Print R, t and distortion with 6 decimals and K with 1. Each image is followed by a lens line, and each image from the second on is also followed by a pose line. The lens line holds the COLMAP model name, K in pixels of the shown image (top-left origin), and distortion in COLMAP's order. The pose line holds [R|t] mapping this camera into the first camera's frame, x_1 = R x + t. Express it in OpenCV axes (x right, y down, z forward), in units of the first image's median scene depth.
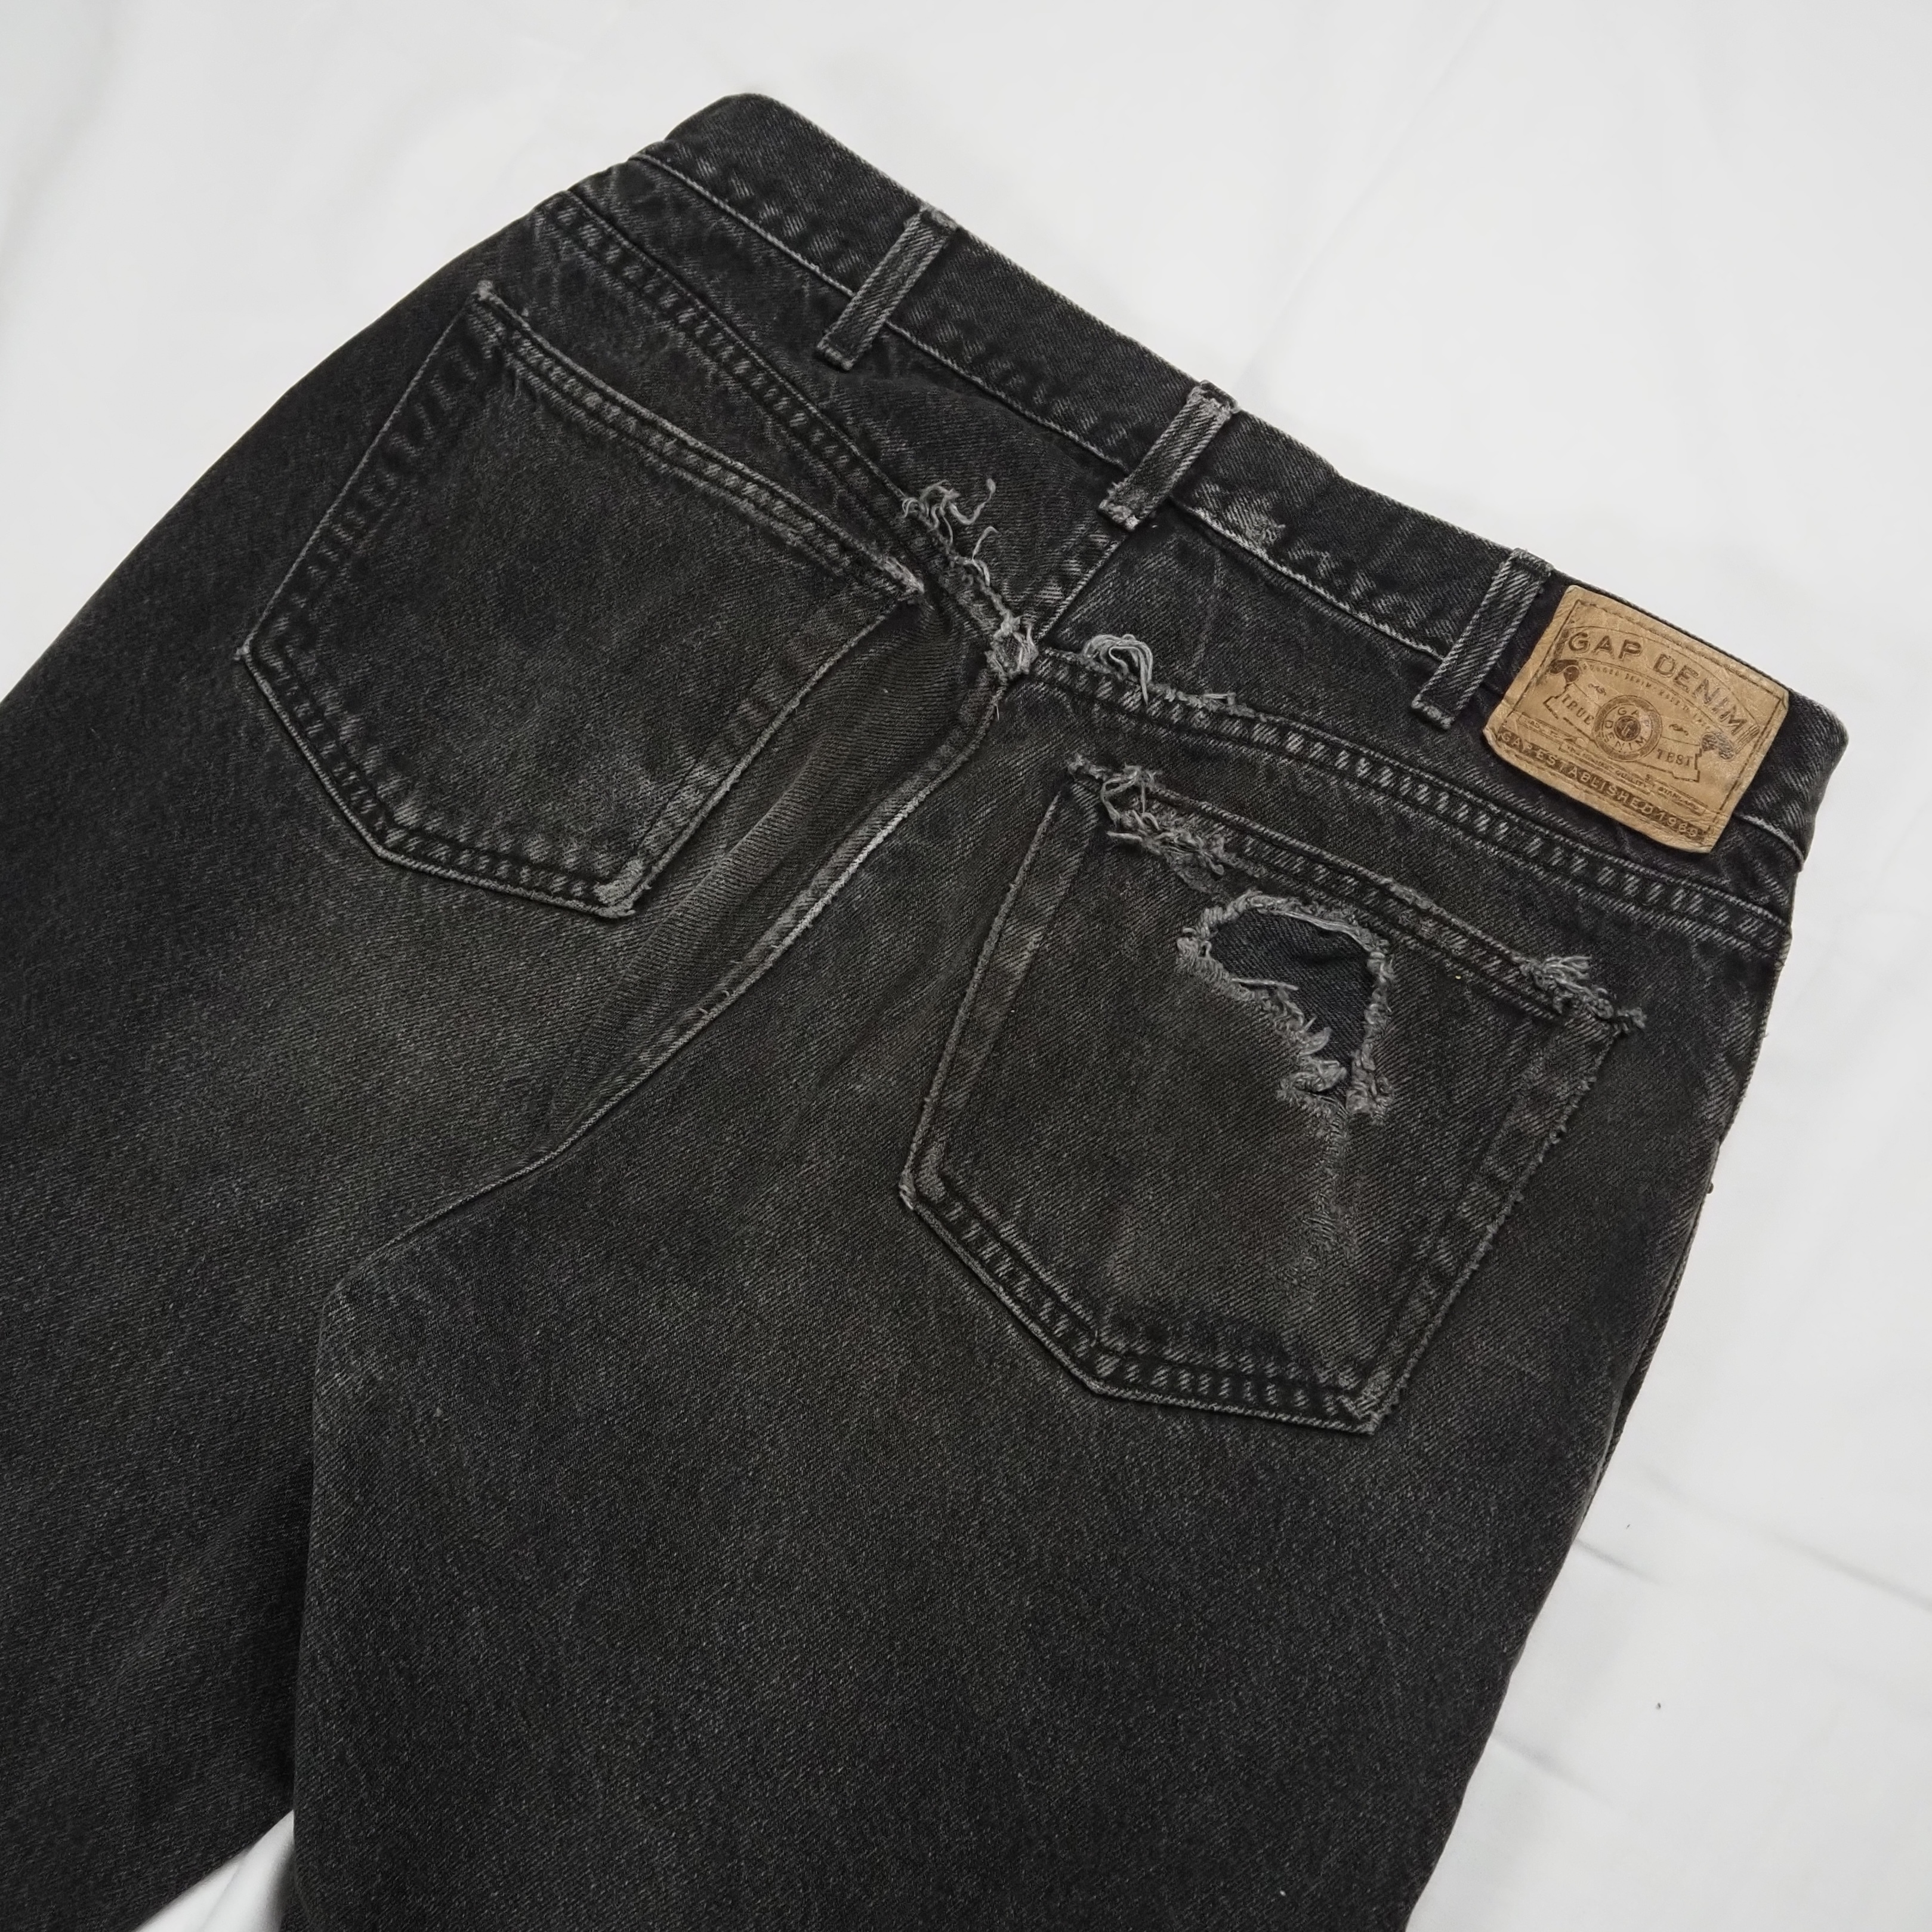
lens RADIAL K [[2557.6, 0, 963.8], [0, 2557.6, 824.5], [0, 0, 1]] dist [-0.036949, 0.000000]
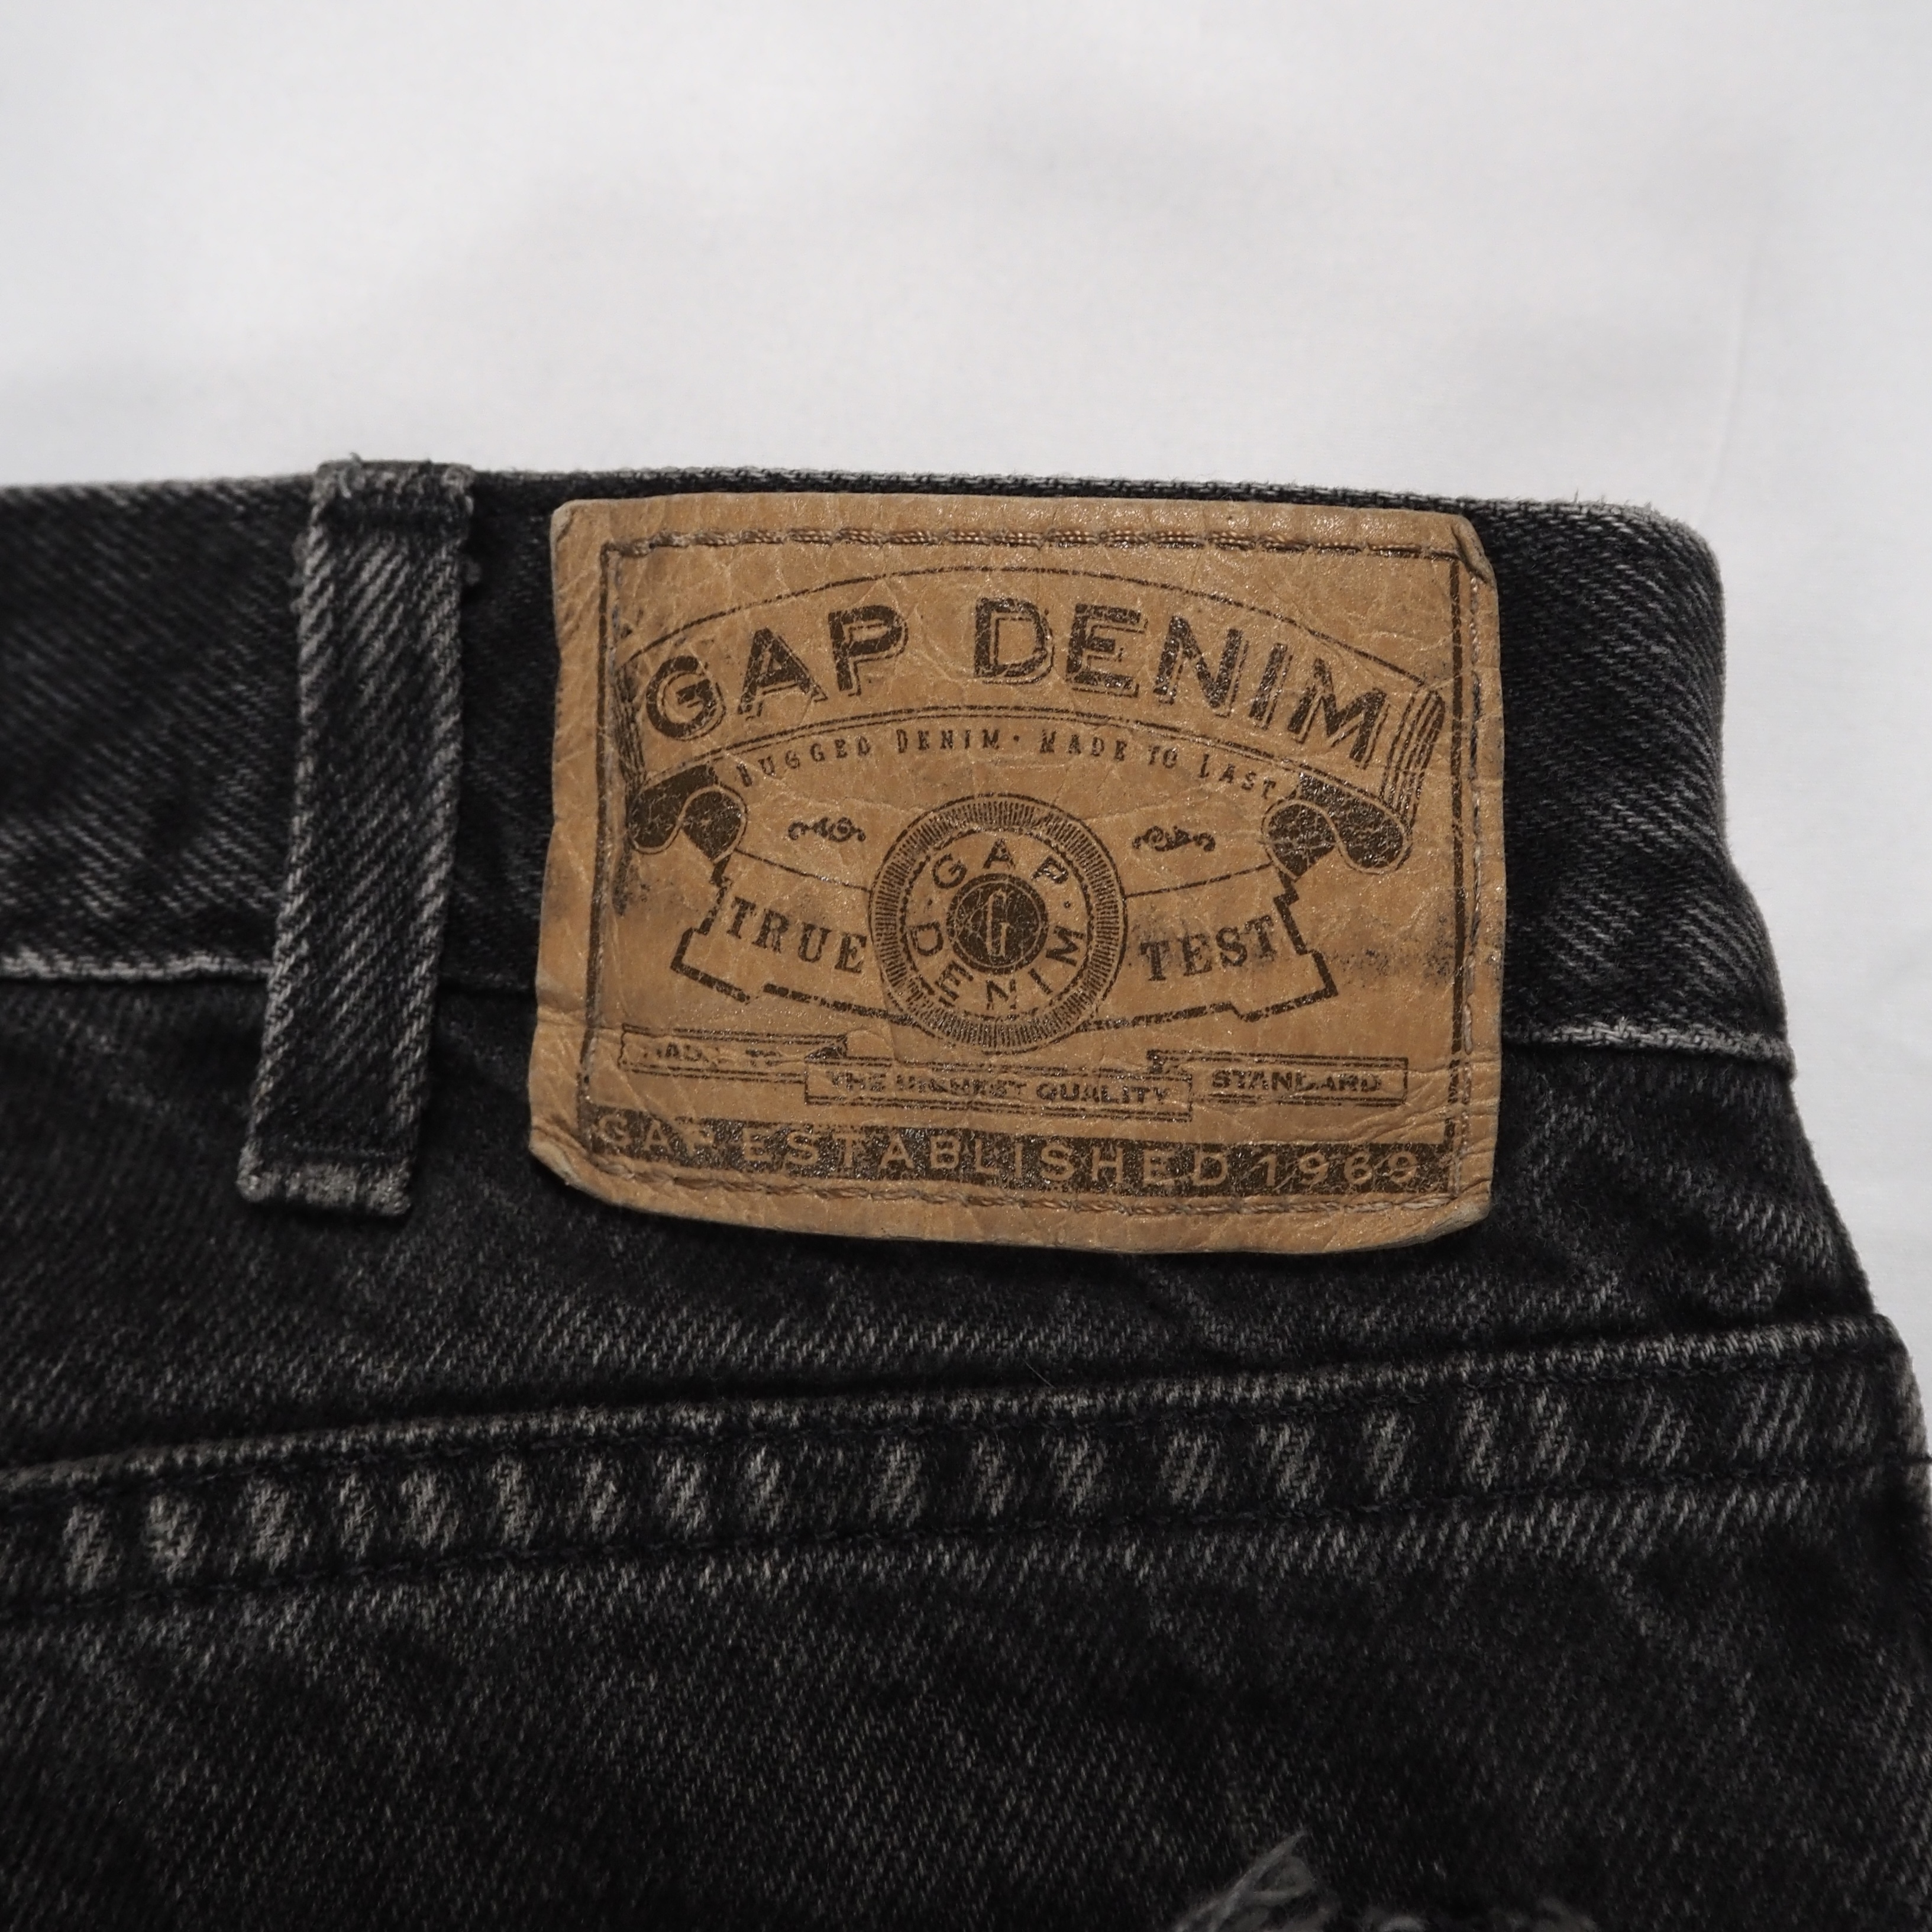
lens RADIAL K [[2755.1, 0, 947.3], [0, 2755.1, 875.0], [0, 0, 1]] dist [-0.011948, 0.000000]
pose [[0.855955, -0.481973, 0.187198, 0.205539], [0.465794, 0.875953, 0.125465, -0.079175], [-0.224447, -0.020197, 0.974277, 0.728411]]
